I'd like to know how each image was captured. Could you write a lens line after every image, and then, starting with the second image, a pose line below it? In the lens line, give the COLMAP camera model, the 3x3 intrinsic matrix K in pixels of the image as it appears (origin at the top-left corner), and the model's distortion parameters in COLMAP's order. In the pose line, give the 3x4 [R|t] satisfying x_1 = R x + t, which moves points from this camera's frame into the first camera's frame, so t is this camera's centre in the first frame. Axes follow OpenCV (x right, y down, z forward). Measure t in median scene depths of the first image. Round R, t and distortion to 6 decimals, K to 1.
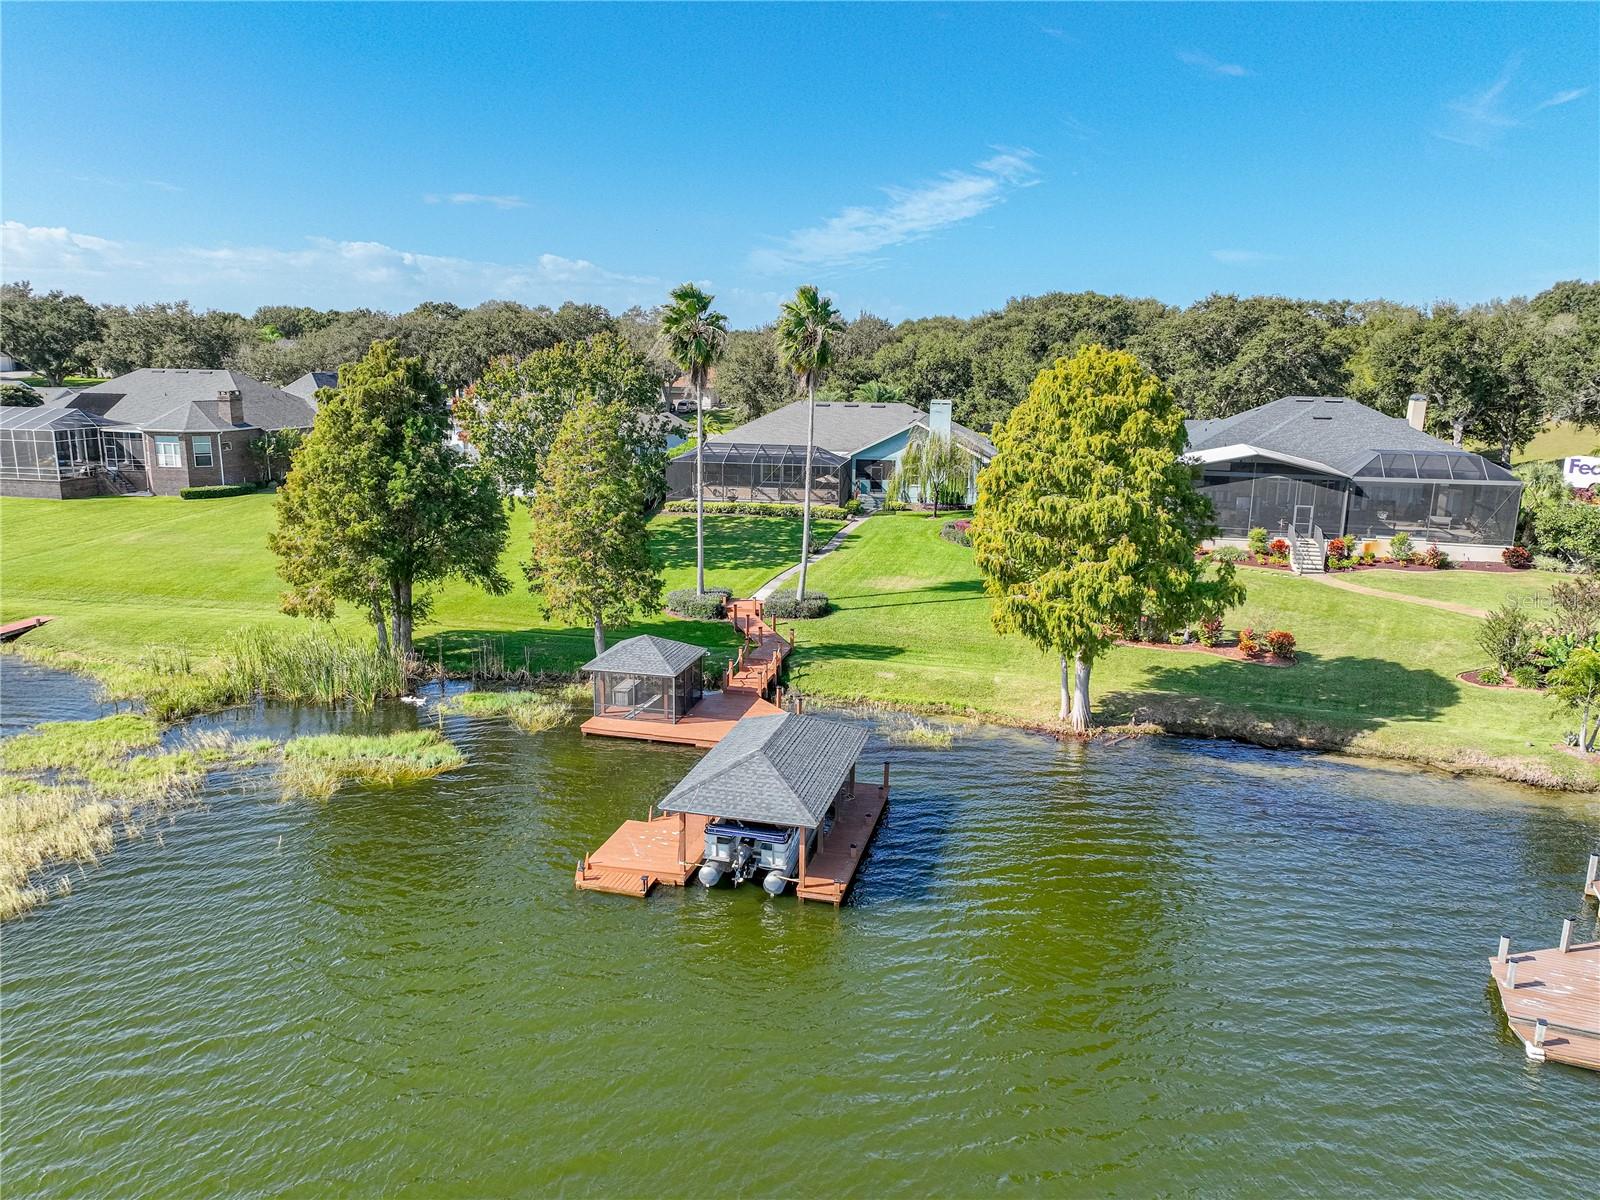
lens RADIAL K [[1121.9, 0, 805.6], [0, 1121.9, 602.3], [0, 0, 1]] dist [-0.001382, 0.010711]
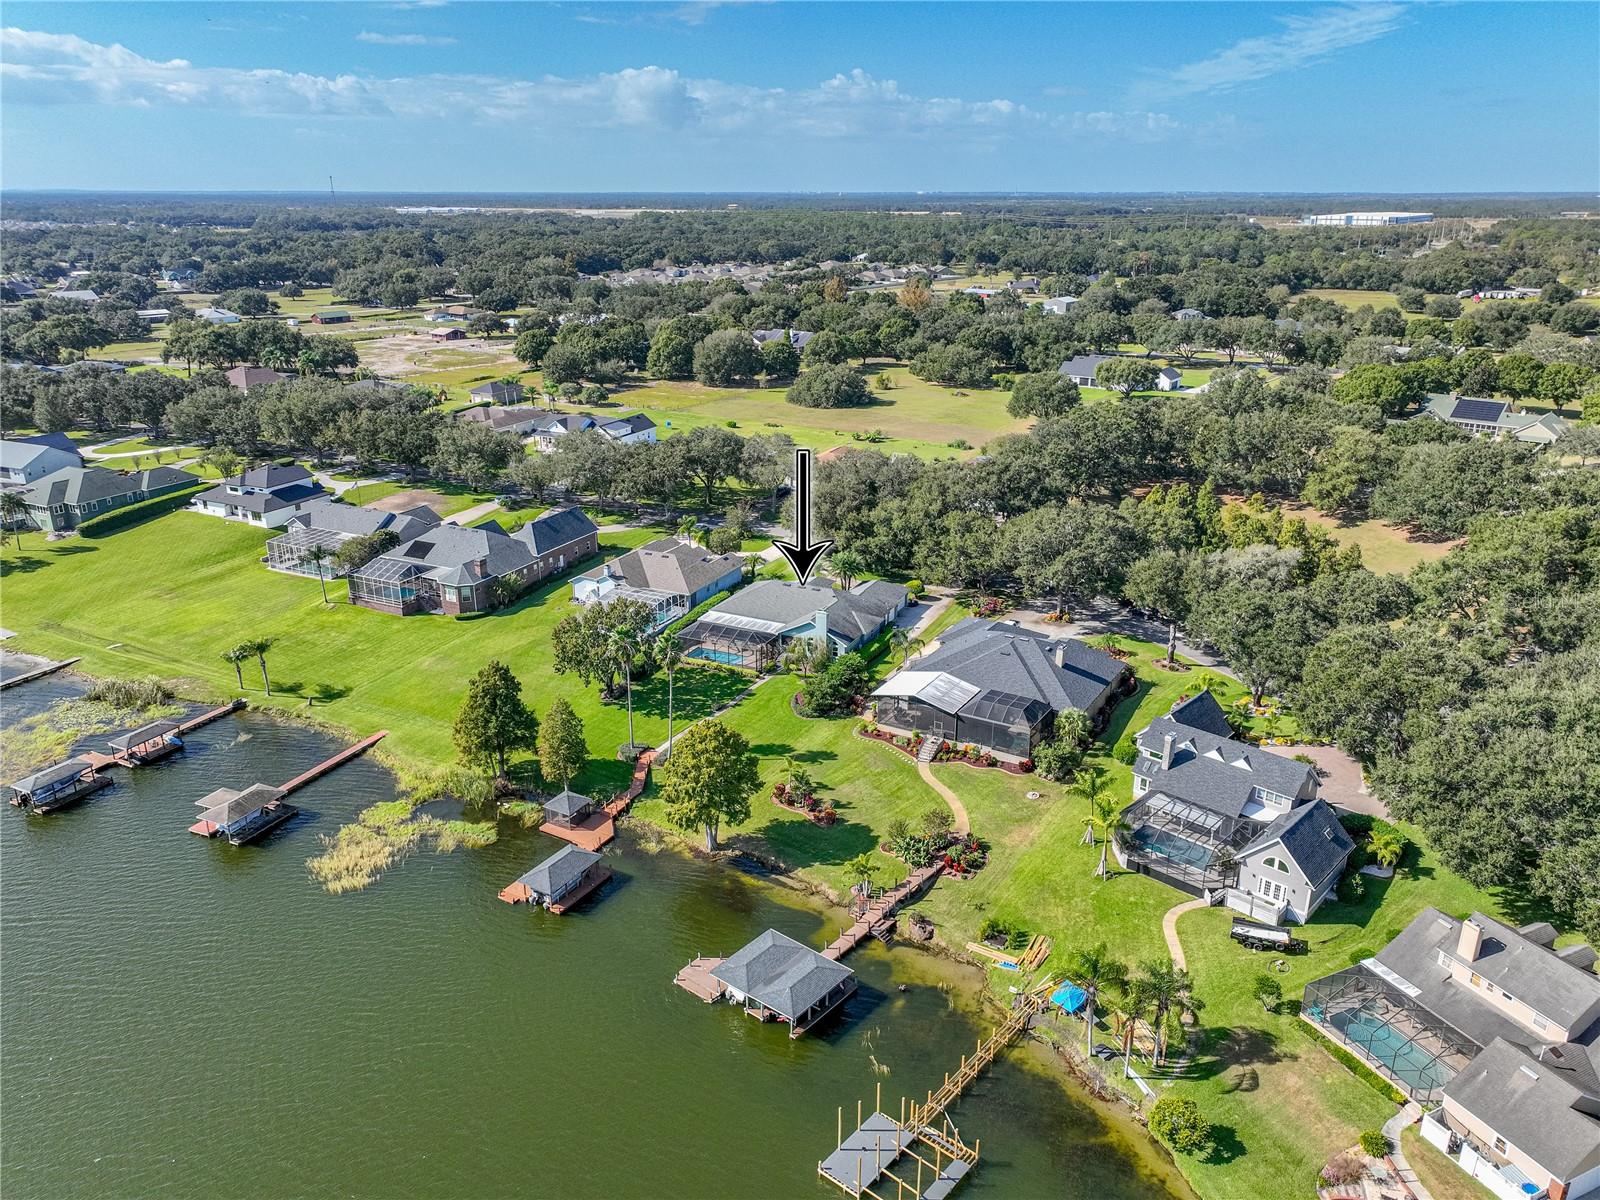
lens RADIAL K [[1142.1, 0, 808.2], [0, 1142.1, 619.9], [0, 0, 1]] dist [0.002429, 0.001414]
pose [[0.958887, 0.086626, -0.270243, 1.088826], [-0.047320, 0.987747, 0.148719, -0.799524], [0.279815, -0.129817, 0.951237, -1.374533]]
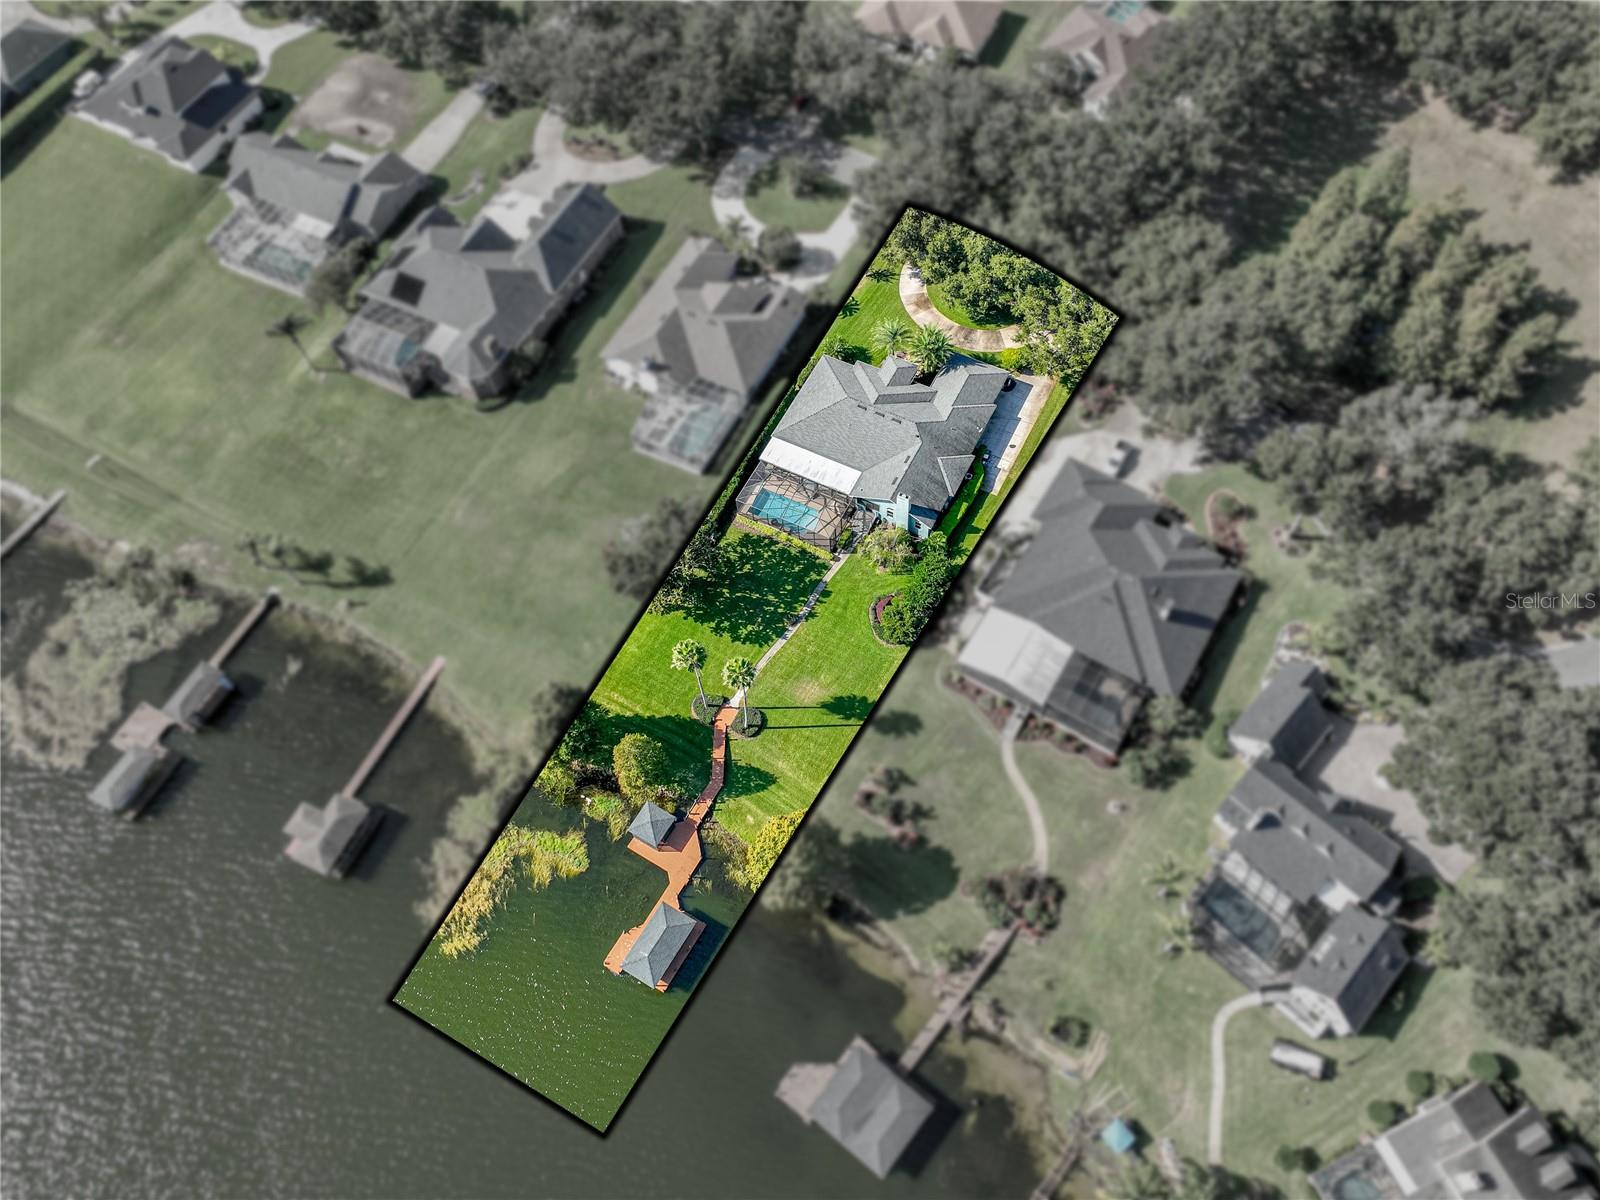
lens RADIAL K [[1121.6, 0, 882.4], [0, 1121.6, 597.0], [0, 0, 1]] dist [-0.000949, 0.005417]
pose [[0.960673, 0.239001, -0.141375, 0.631786], [-0.048962, 0.646937, 0.760970, -2.333497], [0.273333, -0.724121, 0.633196, -0.181947]]
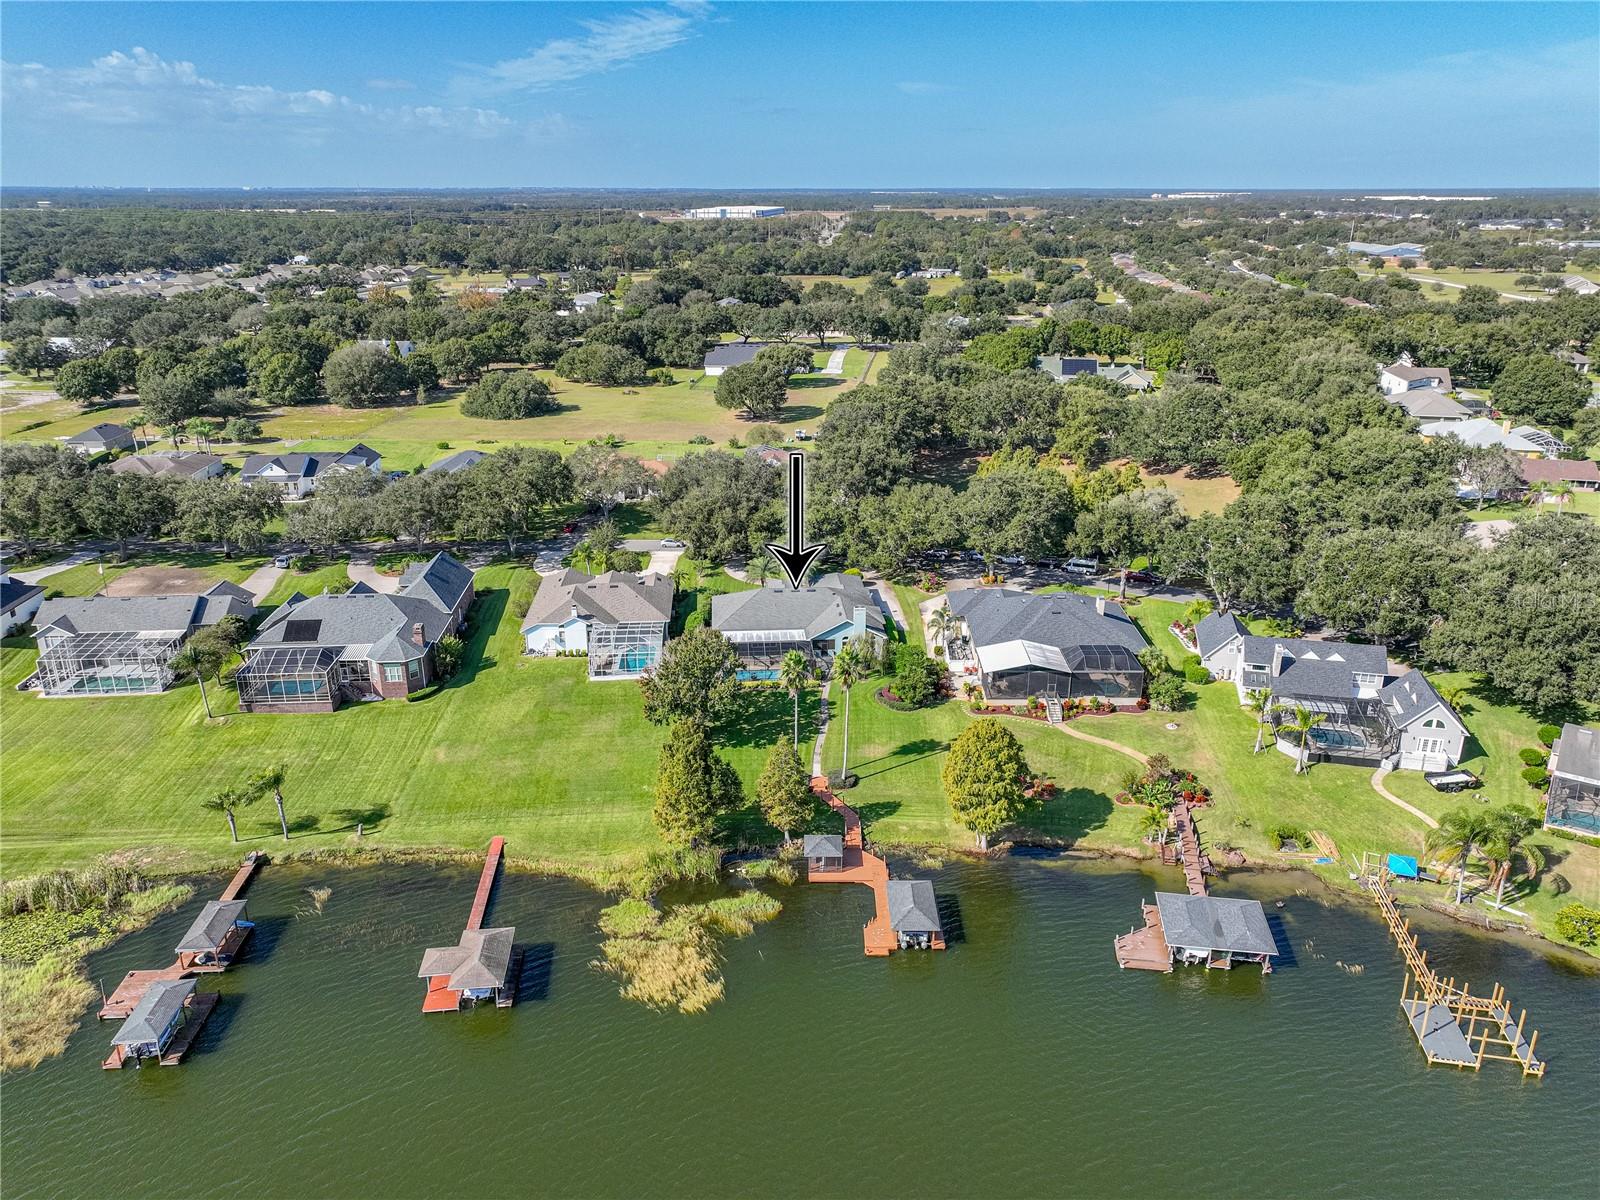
lens RADIAL K [[1150.9, 0, 805.8], [0, 1150.9, 595.7], [0, 0, 1]] dist [-0.000879, 0.016428]
pose [[0.970970, -0.093938, 0.219986, -0.671380], [0.064875, 0.988609, 0.135809, -0.831887], [-0.230237, -0.117595, 0.966003, -1.389599]]
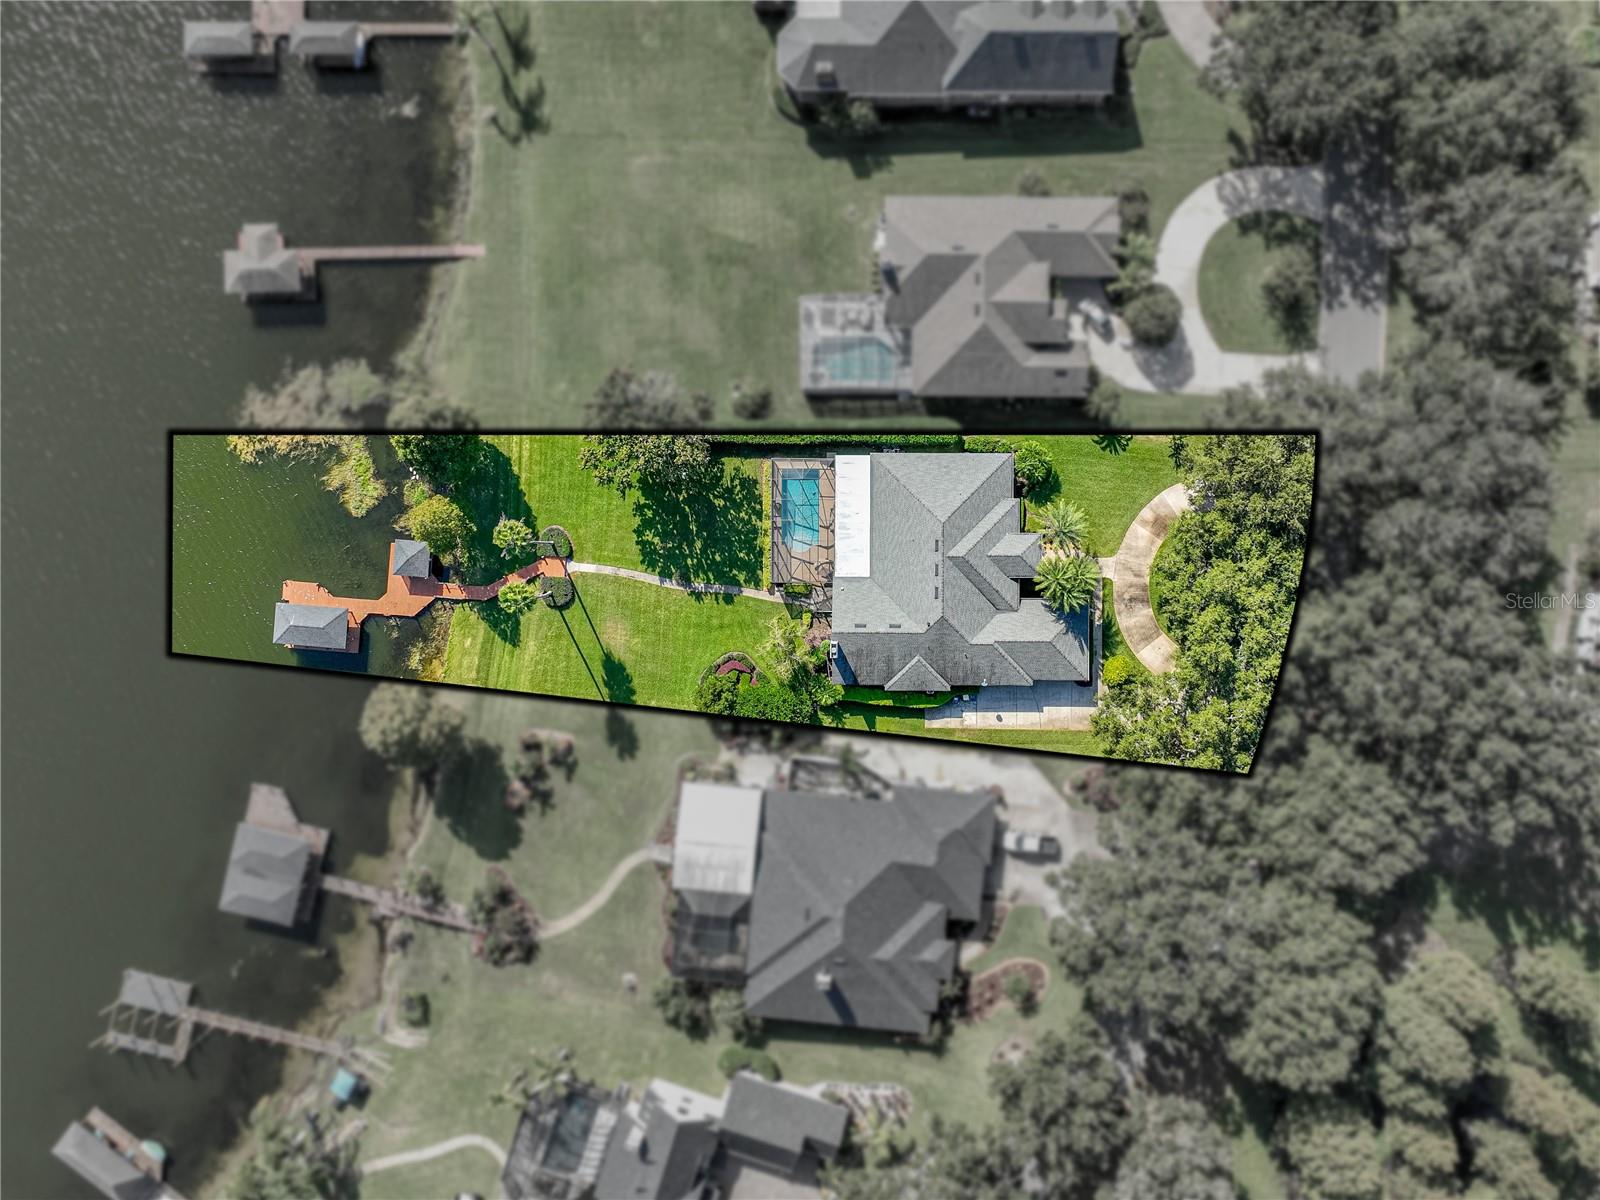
lens RADIAL K [[1121.9, 0, 805.6], [0, 1121.9, 602.3], [0, 0, 1]] dist [-0.001382, 0.010711]
pose [[0.156707, 0.987488, -0.017633, 0.153758], [-0.207253, 0.050336, 0.976992, -2.668218], [0.965655, -0.149447, 0.212548, 1.264271]]
